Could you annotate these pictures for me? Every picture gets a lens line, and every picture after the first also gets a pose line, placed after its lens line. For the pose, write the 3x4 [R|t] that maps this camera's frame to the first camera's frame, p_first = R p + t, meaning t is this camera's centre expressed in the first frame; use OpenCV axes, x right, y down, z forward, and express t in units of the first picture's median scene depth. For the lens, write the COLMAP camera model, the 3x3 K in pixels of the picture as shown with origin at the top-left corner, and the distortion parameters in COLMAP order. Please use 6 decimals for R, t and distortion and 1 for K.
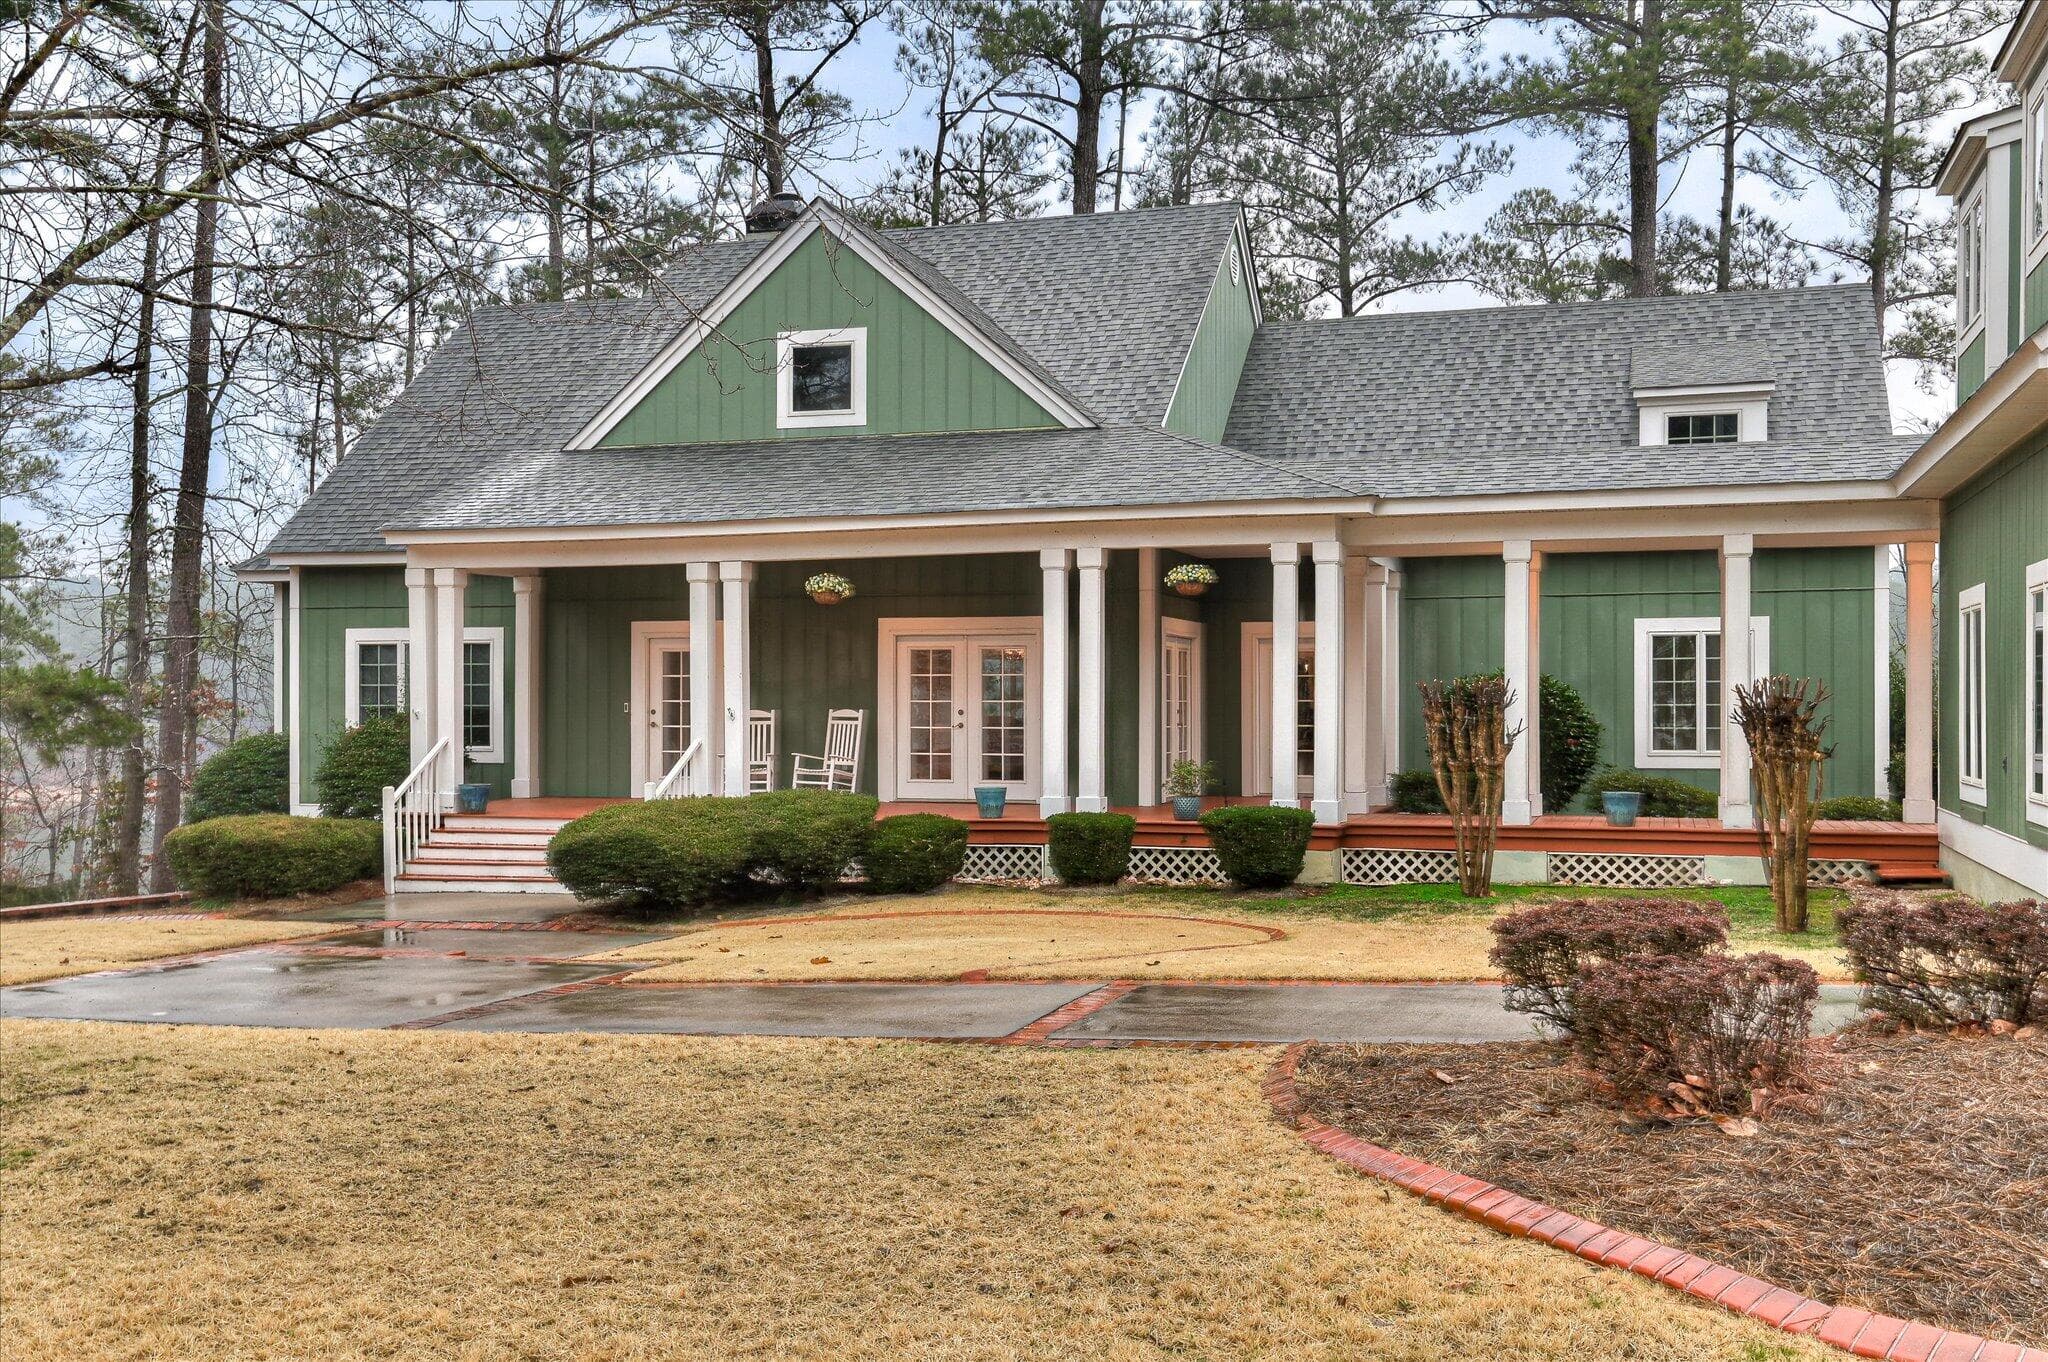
lens RADIAL K [[1989.9, 0, 1026.0], [0, 1989.9, 686.3], [0, 0, 1]] dist [0.047991, 0.000000]
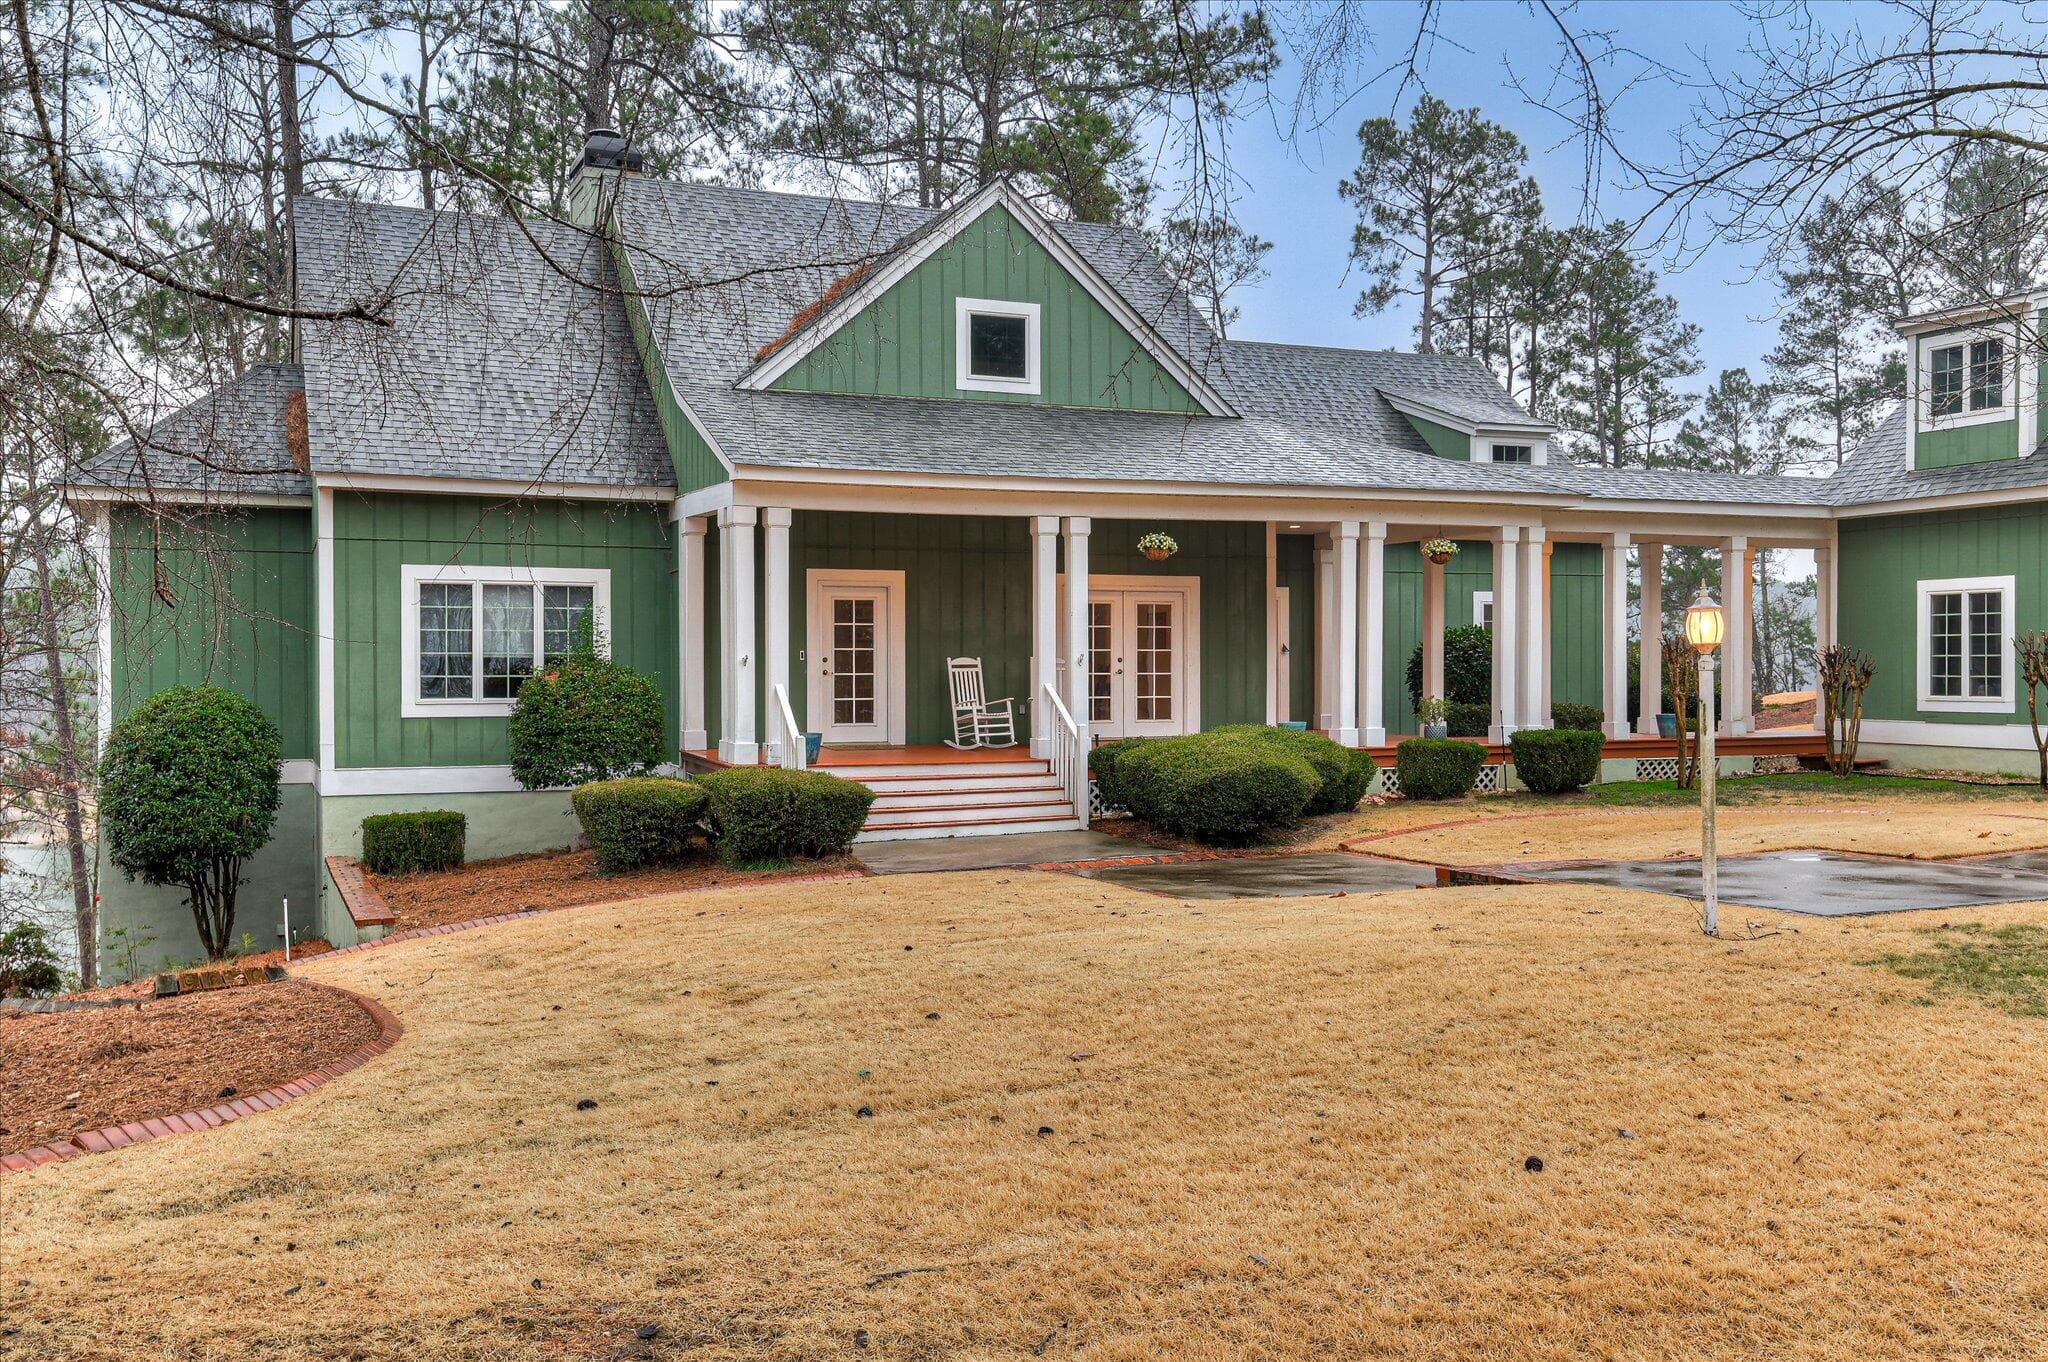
lens RADIAL K [[1813.7, 0, 989.6], [0, 1813.7, 666.6], [0, 0, 1]] dist [0.054332, -0.002689]
pose [[0.766723, -0.001393, 0.641977, -0.745812], [-0.004675, 0.999959, 0.007754, 0.009305], [-0.641962, -0.008947, 0.766685, 0.263178]]
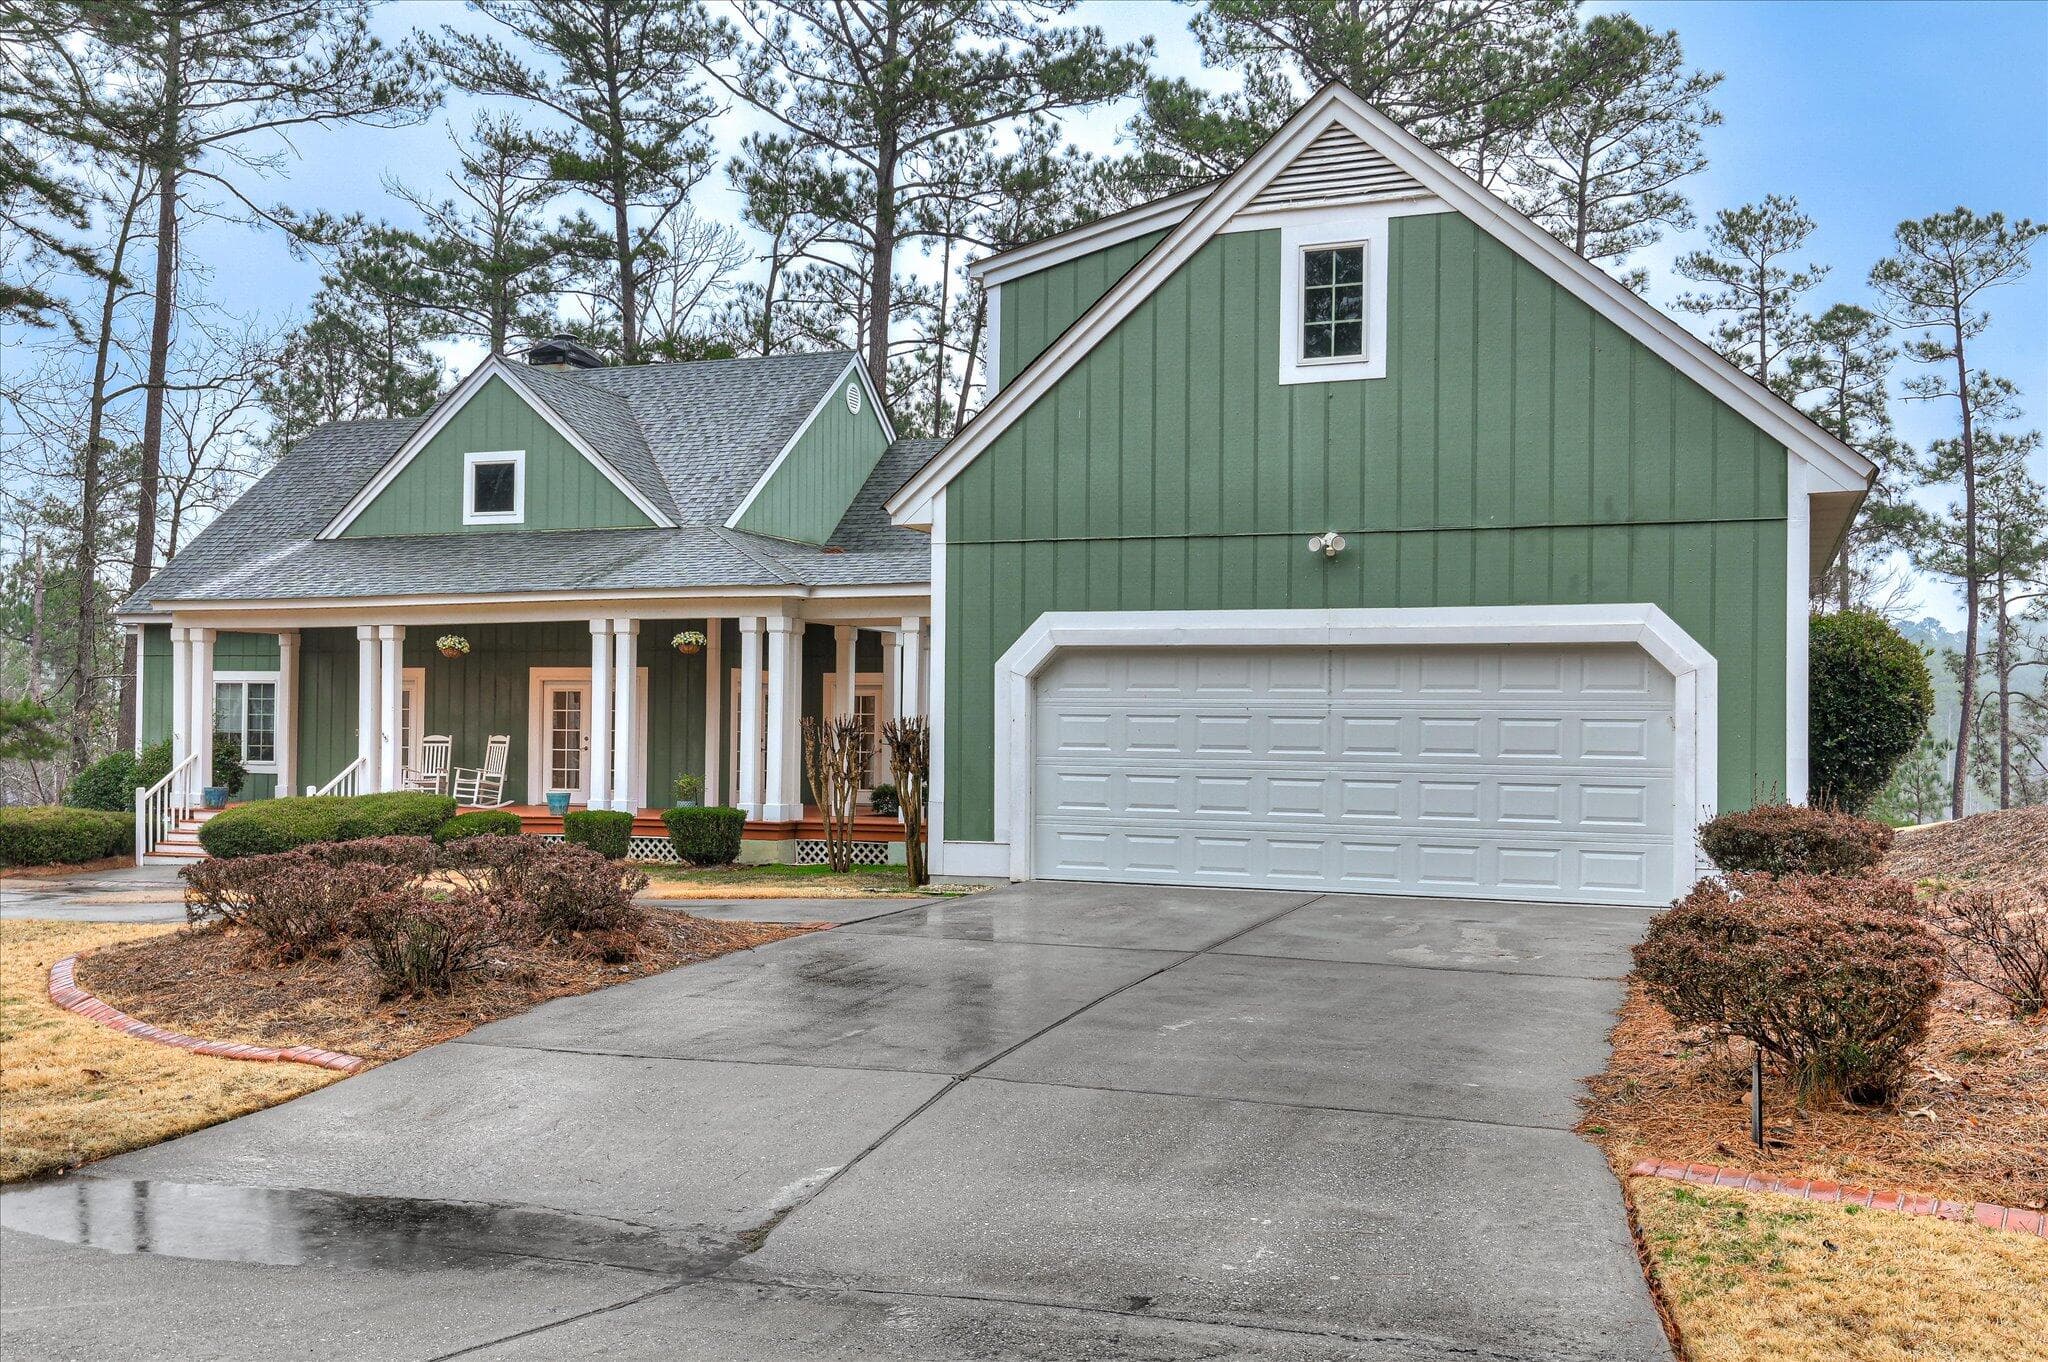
lens RADIAL K [[1823.9, 0, 1022.0], [0, 1823.9, 710.6], [0, 0, 1]] dist [0.053626, -0.004327]
pose [[0.998341, 0.011236, -0.056469, 0.329090], [-0.011691, 0.999902, -0.007734, 0.000285], [0.056377, 0.008381, 0.998374, -0.211058]]
